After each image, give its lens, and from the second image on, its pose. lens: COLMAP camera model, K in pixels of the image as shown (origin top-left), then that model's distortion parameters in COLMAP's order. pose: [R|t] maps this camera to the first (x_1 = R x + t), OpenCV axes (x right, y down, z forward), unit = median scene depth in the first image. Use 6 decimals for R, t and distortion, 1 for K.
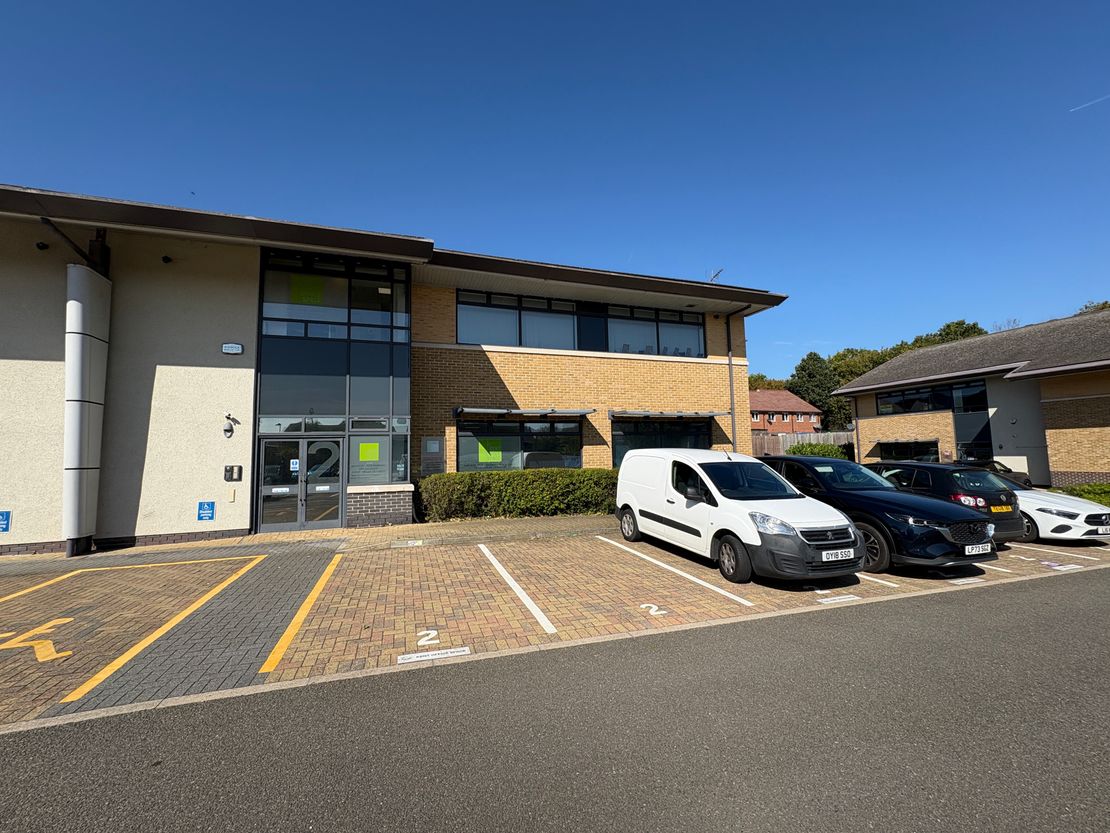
lens RADIAL K [[443.1, 0, 555.0], [0, 443.1, 416.5], [0, 0, 1]] dist [0.002023, 0.000072]
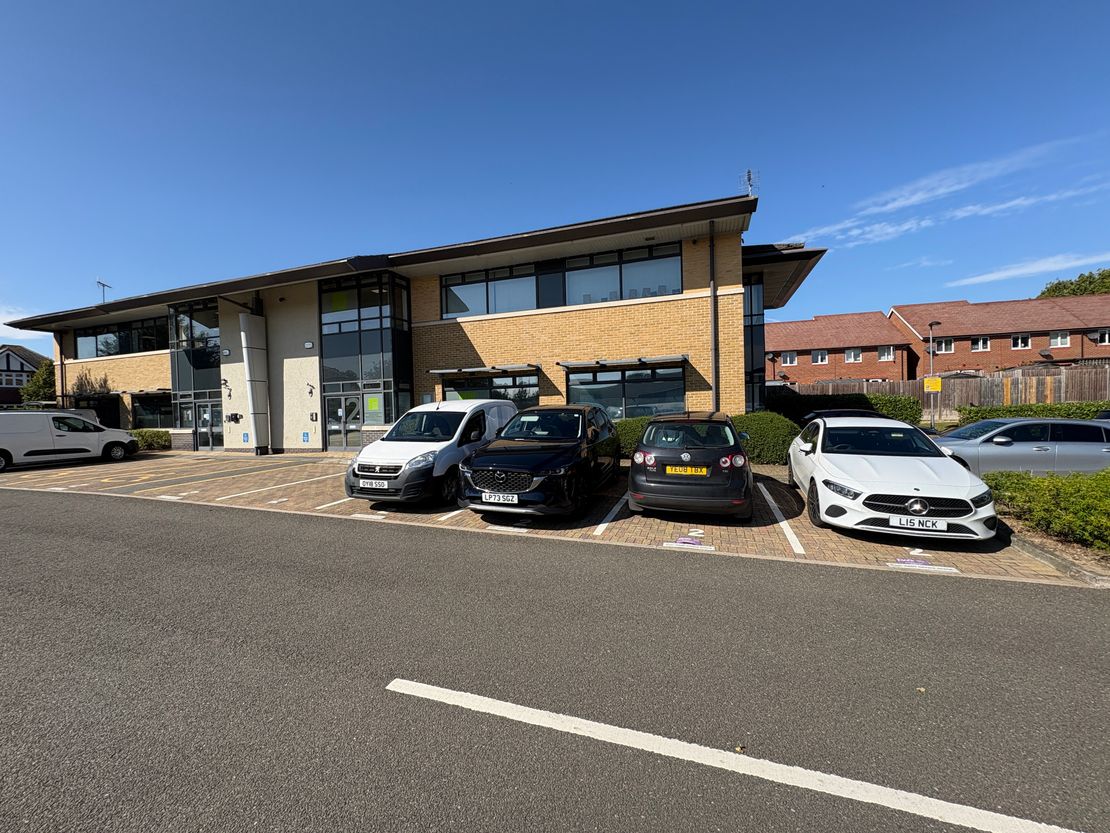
lens RADIAL K [[438.4, 0, 555.0], [0, 438.4, 416.5], [0, 0, 1]] dist [-0.000733, -0.000011]
pose [[0.787688, 0.008854, -0.616011, 0.952247], [0.060722, 0.993912, 0.091930, 0.021597], [0.613075, -0.109817, 0.782355, 0.195374]]
